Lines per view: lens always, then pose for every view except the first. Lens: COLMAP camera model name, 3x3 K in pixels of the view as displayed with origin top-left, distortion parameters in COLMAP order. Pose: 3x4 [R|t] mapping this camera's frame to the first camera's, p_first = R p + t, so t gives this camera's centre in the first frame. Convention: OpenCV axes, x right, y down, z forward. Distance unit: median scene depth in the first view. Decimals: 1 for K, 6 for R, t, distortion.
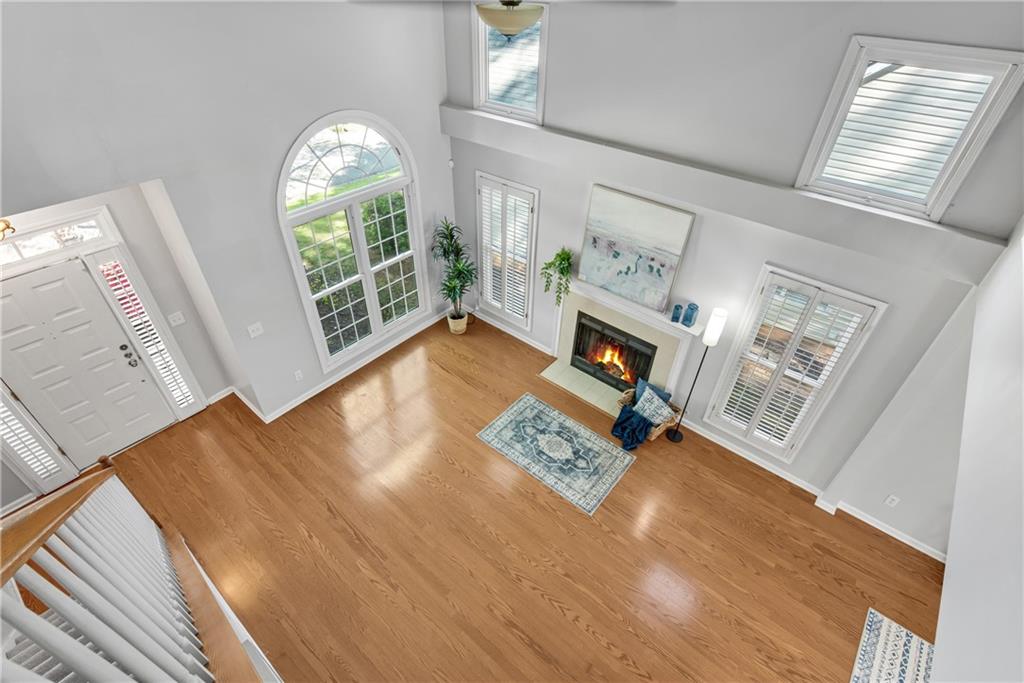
lens RADIAL K [[475.0, 0, 512.0], [0, 475.0, 341.5], [0, 0, 1]] dist [0.000287, -0.000056]
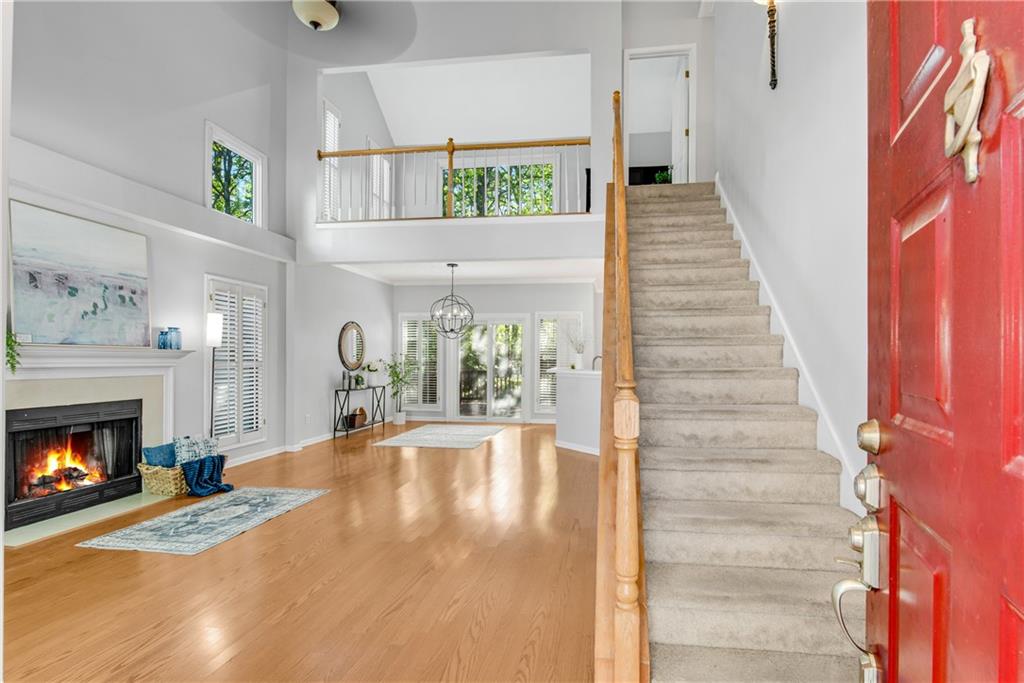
lens RADIAL K [[475.0, 0, 512.0], [0, 475.0, 341.5], [0, 0, 1]] dist [0.000287, -0.000056]
pose [[-0.471560, -0.001381, 0.881833, -0.789191], [0.540052, 0.790080, 0.290031, 0.041389], [-0.697119, 0.613002, -0.371824, 0.837050]]
